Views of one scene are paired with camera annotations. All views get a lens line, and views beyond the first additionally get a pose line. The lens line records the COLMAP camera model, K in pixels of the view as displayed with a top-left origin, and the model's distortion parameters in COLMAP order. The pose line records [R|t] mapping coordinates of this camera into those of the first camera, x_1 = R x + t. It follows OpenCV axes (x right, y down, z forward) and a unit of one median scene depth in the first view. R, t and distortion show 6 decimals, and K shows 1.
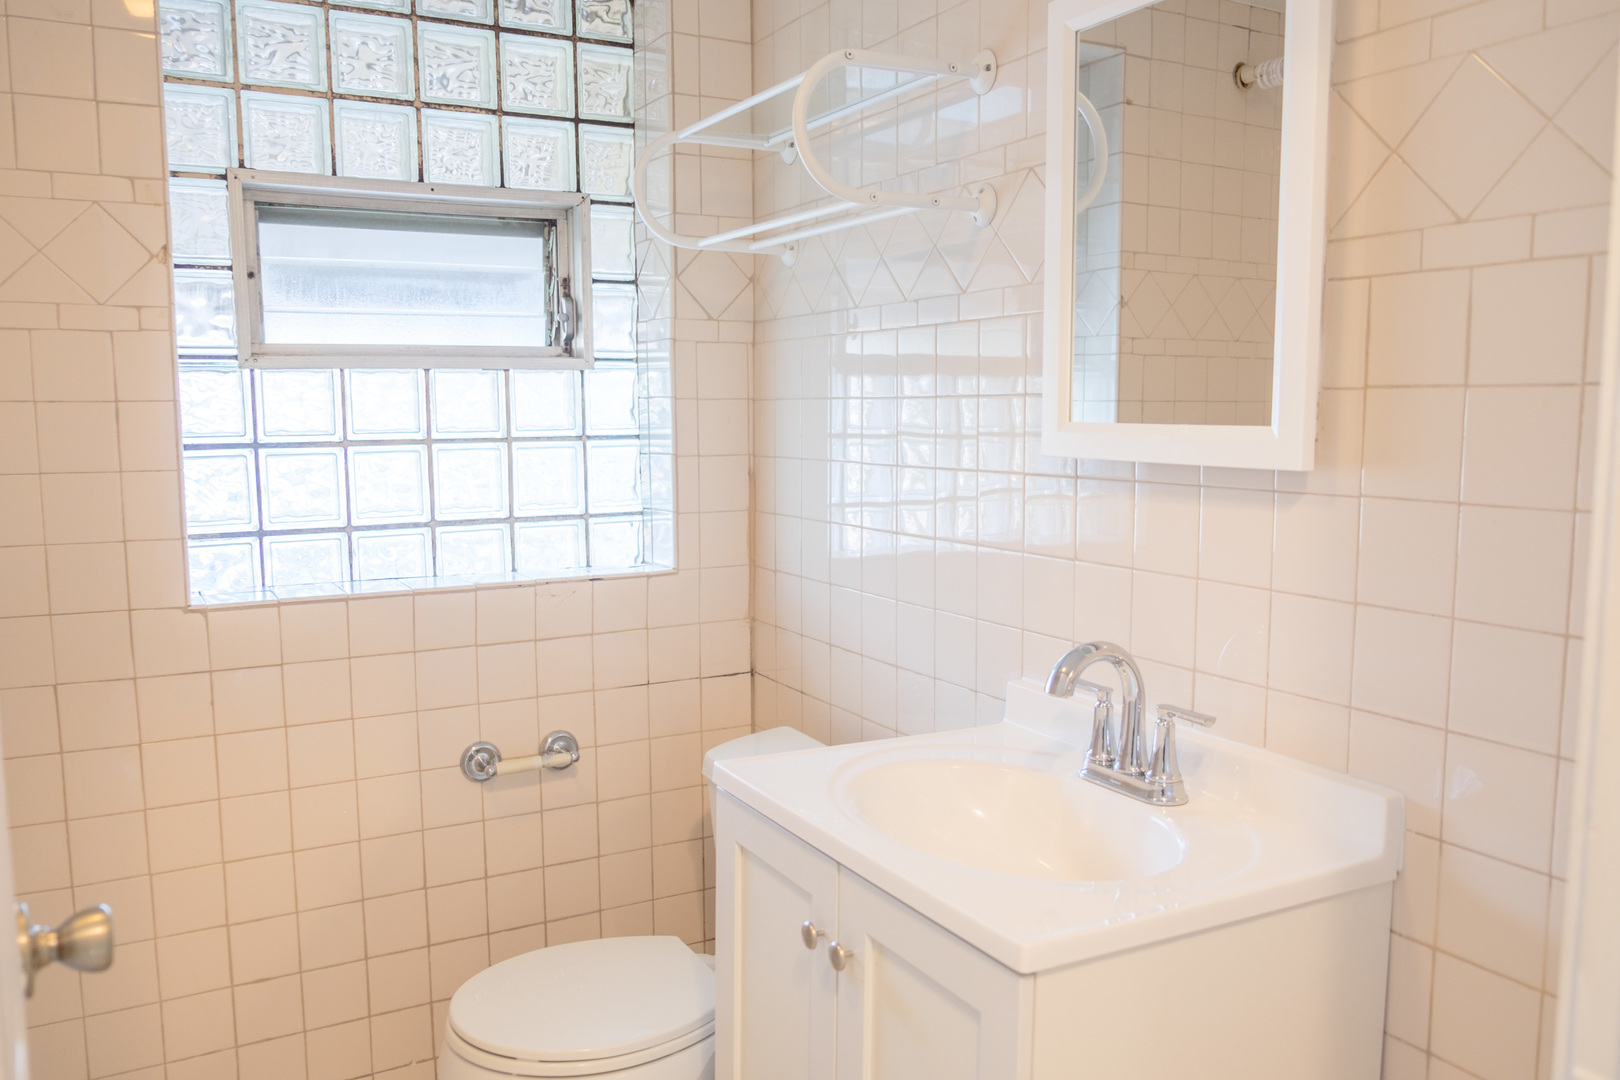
lens RADIAL K [[1282.3, 0, 809.5], [0, 1282.3, 539.7], [0, 0, 1]] dist [-0.032097, 0.039046]
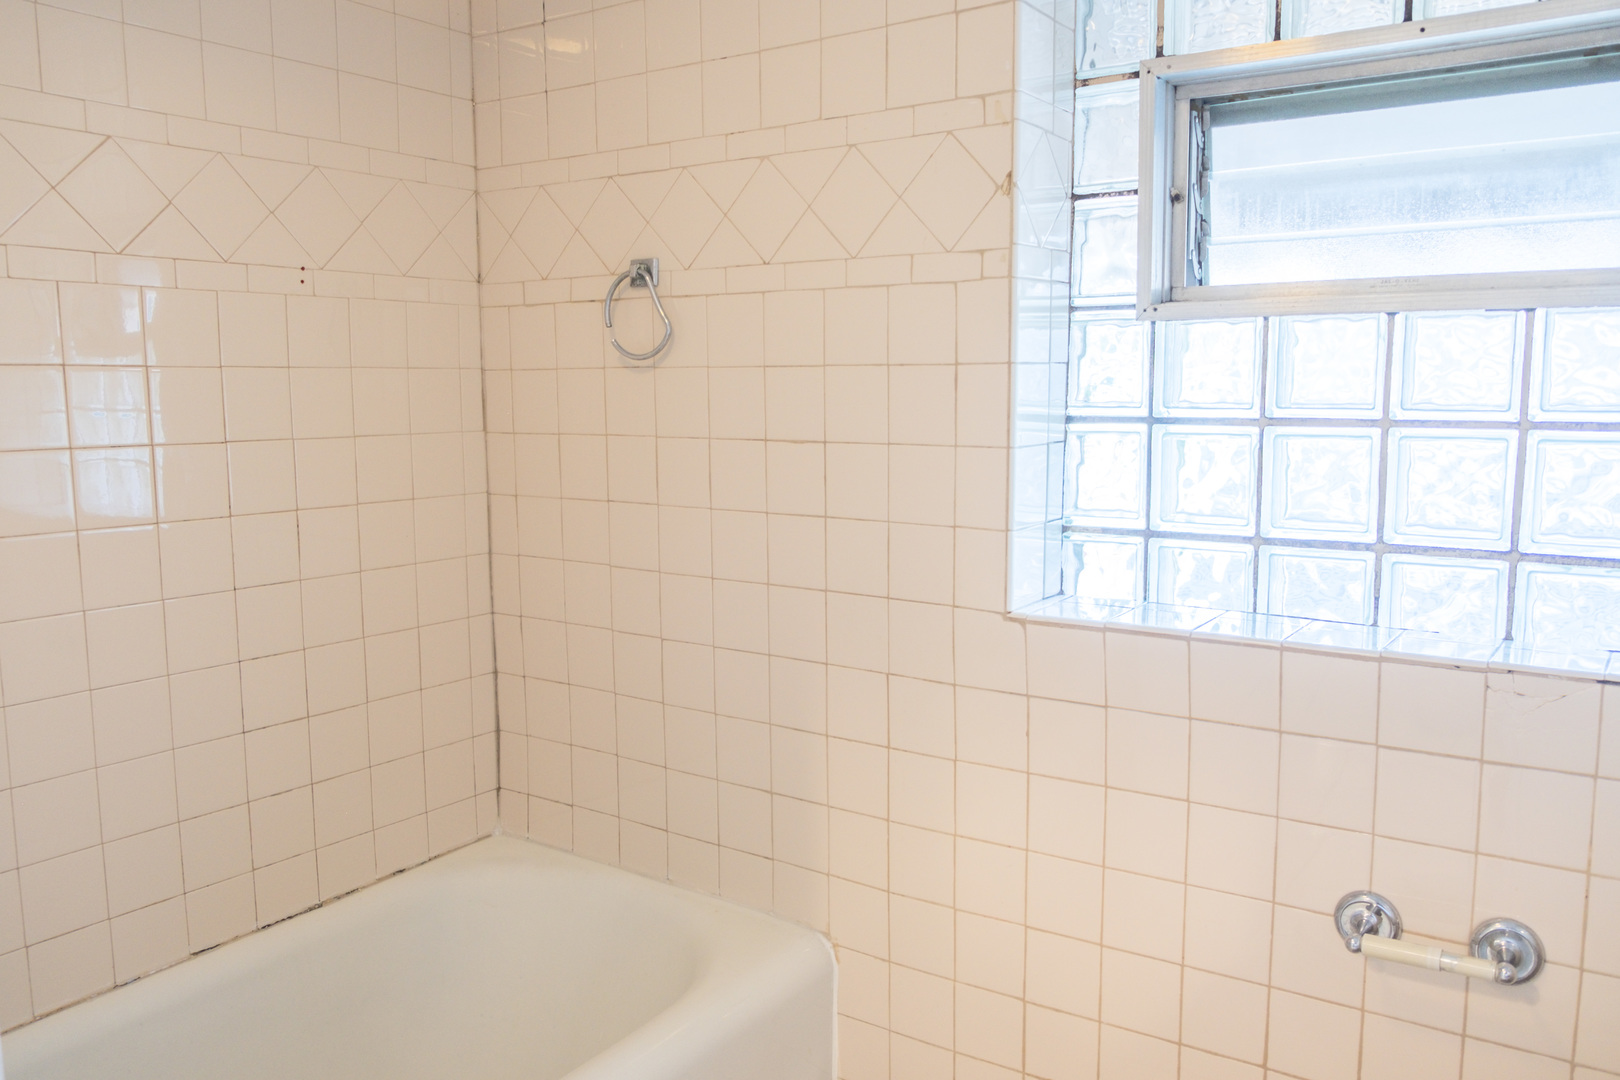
lens RADIAL K [[1282.3, 0, 813.6], [0, 1282.3, 545.5], [0, 0, 1]] dist [-0.032097, 0.039046]
pose [[0.452975, 0.120345, -0.883363, 0.167859], [-0.088736, 0.992013, 0.089645, -0.049497], [0.887096, 0.037779, 0.460036, 0.459974]]
